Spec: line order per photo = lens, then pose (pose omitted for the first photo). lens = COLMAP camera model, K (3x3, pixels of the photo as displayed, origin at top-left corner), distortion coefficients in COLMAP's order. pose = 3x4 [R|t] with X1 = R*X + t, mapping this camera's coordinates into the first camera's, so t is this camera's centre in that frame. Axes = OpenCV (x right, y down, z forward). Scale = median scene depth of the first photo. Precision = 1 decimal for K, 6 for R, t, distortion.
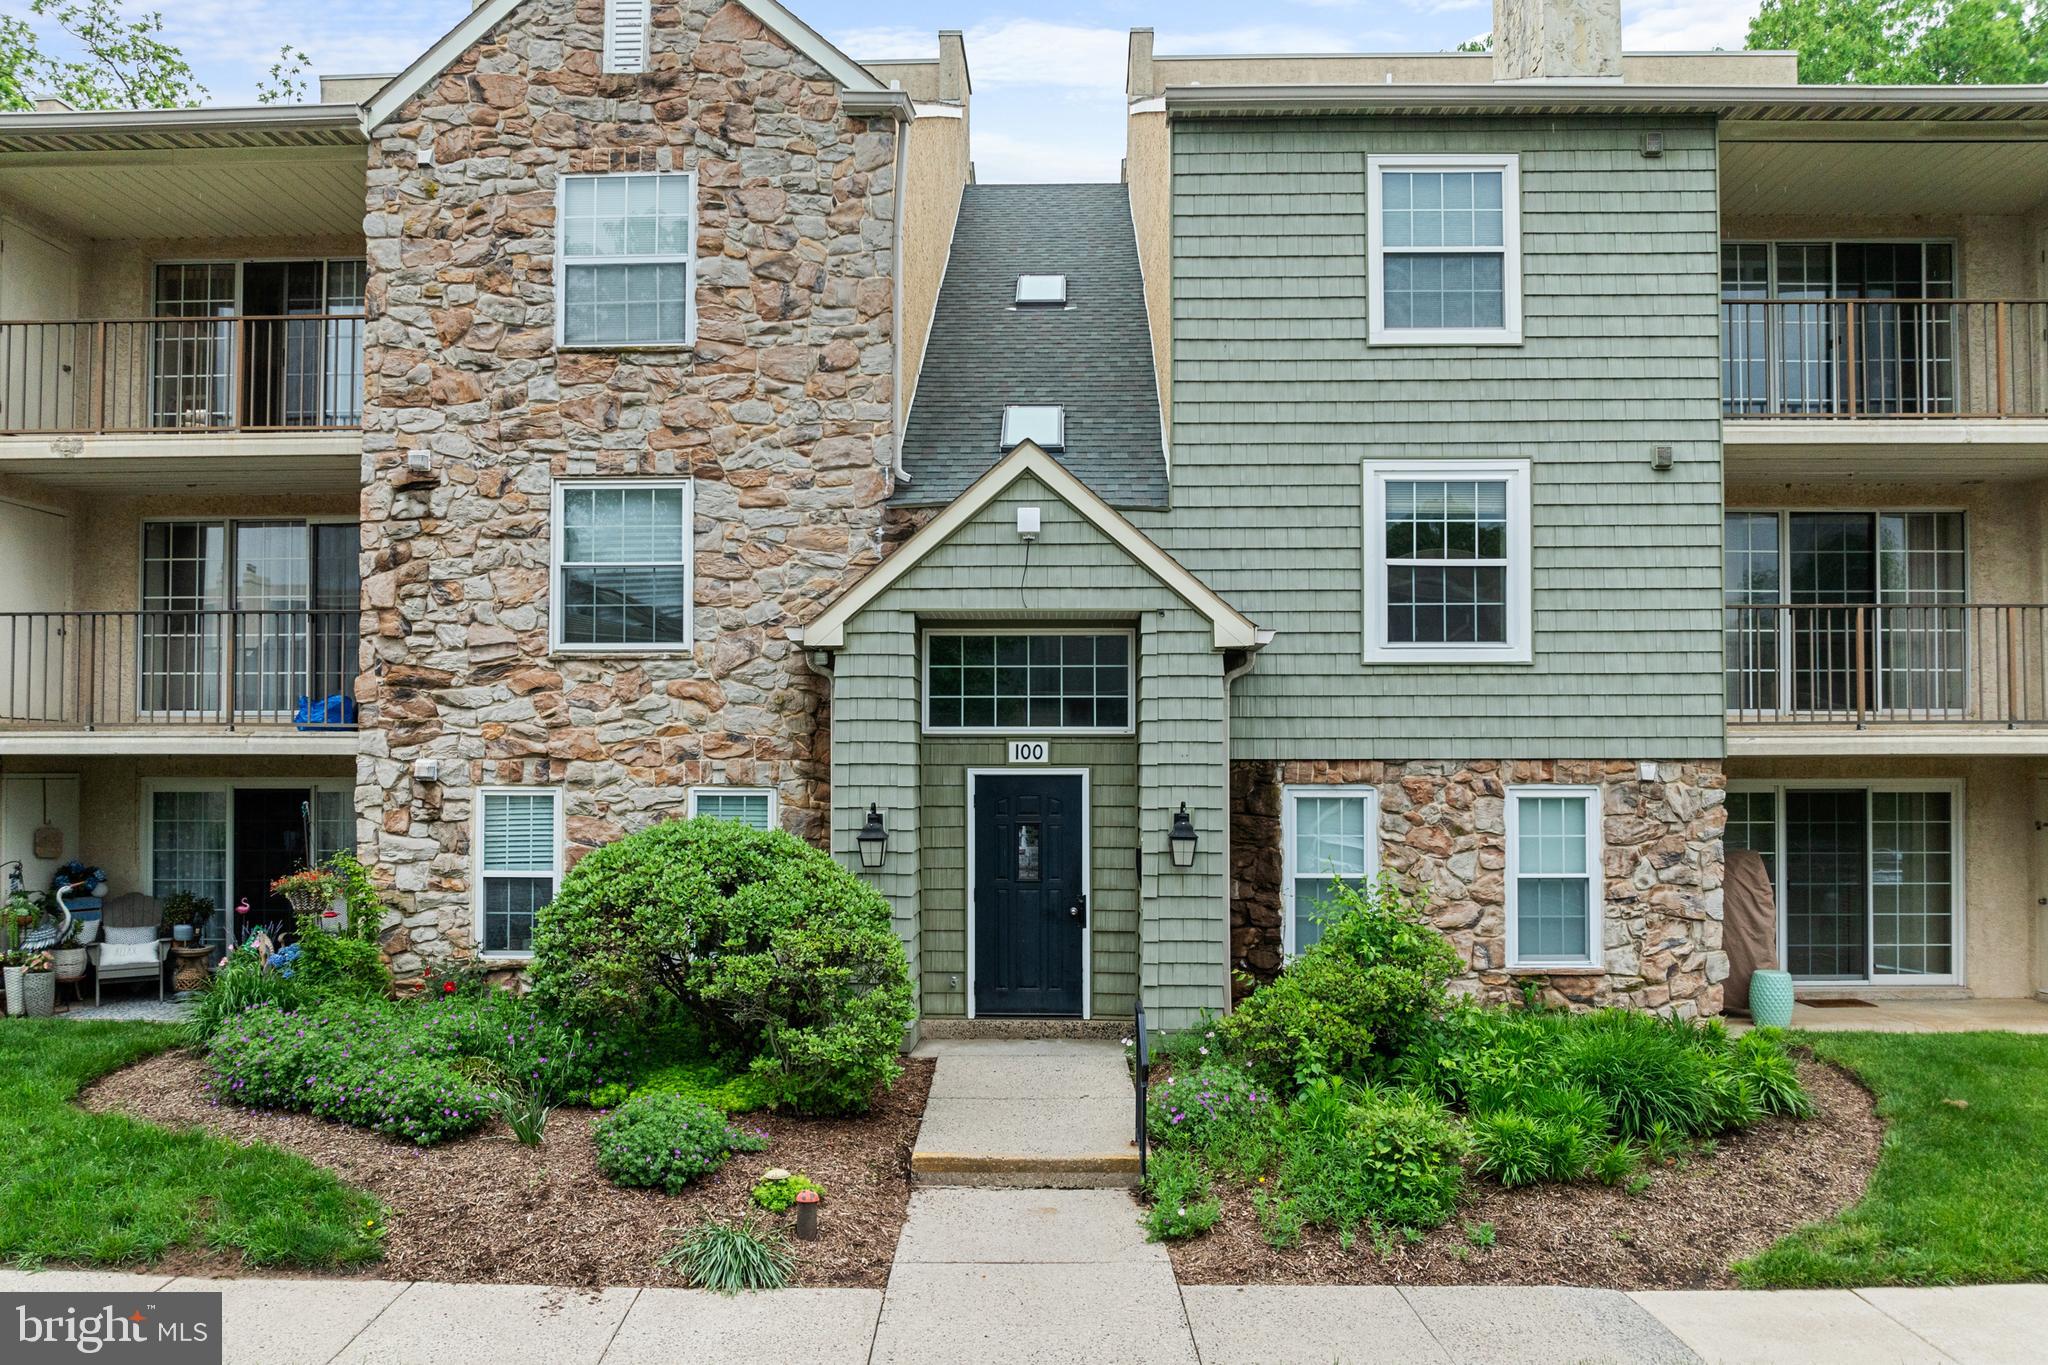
lens RADIAL K [[1454.5, 0, 1022.1], [0, 1454.5, 751.7], [0, 0, 1]] dist [-0.032013, -0.011645]
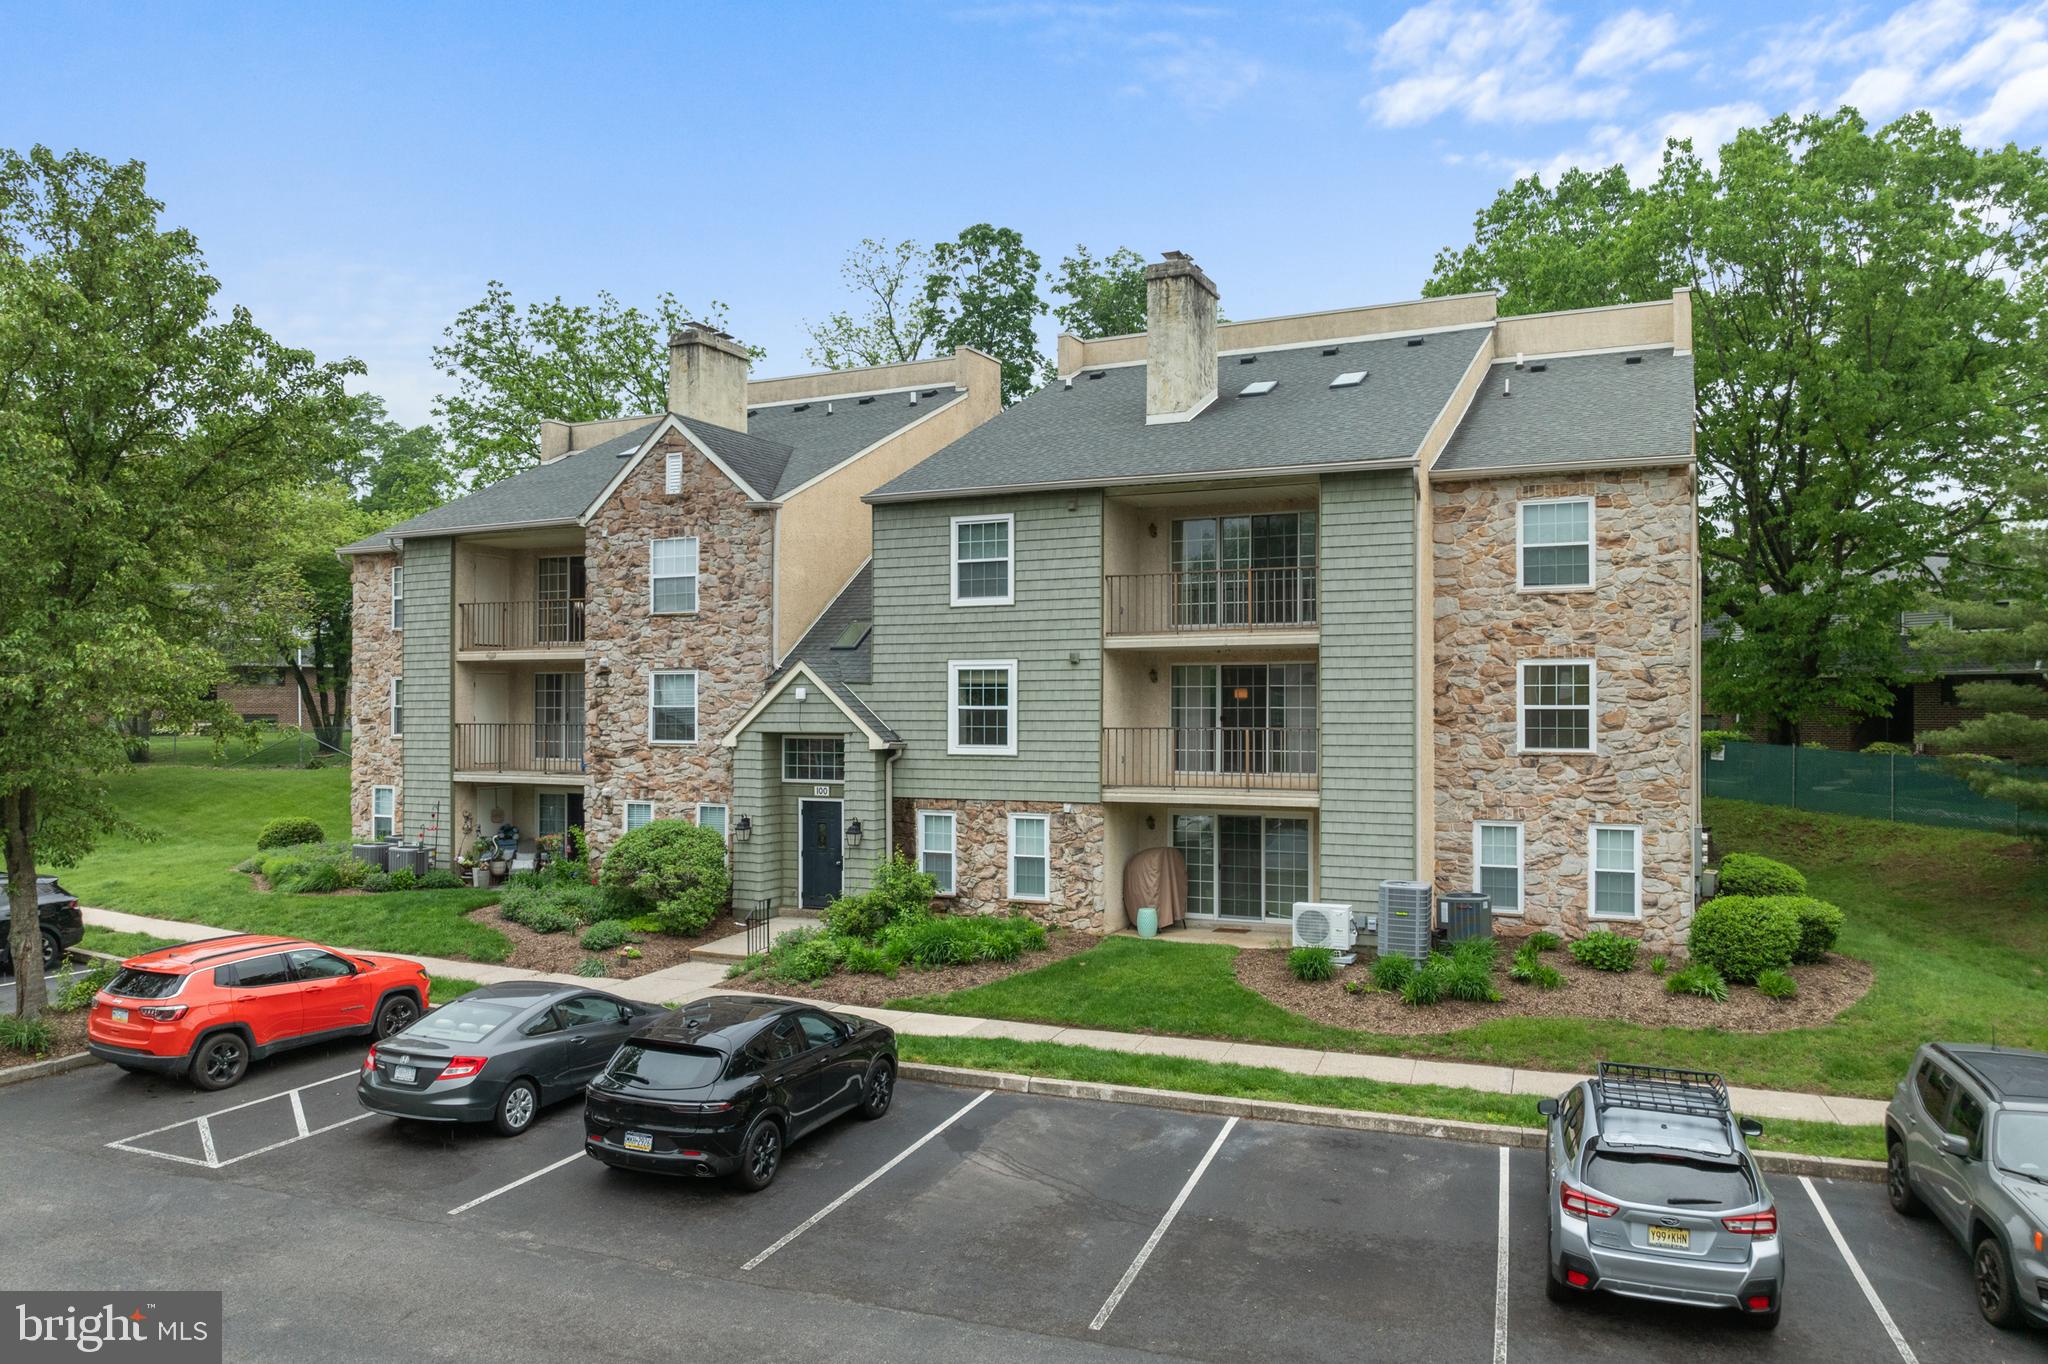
lens RADIAL K [[1454.5, 0, 1008.9], [0, 1454.5, 698.3], [0, 0, 1]] dist [-0.032013, -0.011645]
pose [[0.913450, -0.002684, -0.406943, 1.200195], [0.005239, 0.999973, 0.005165, -0.155329], [0.406918, -0.006850, 0.913439, -0.943877]]
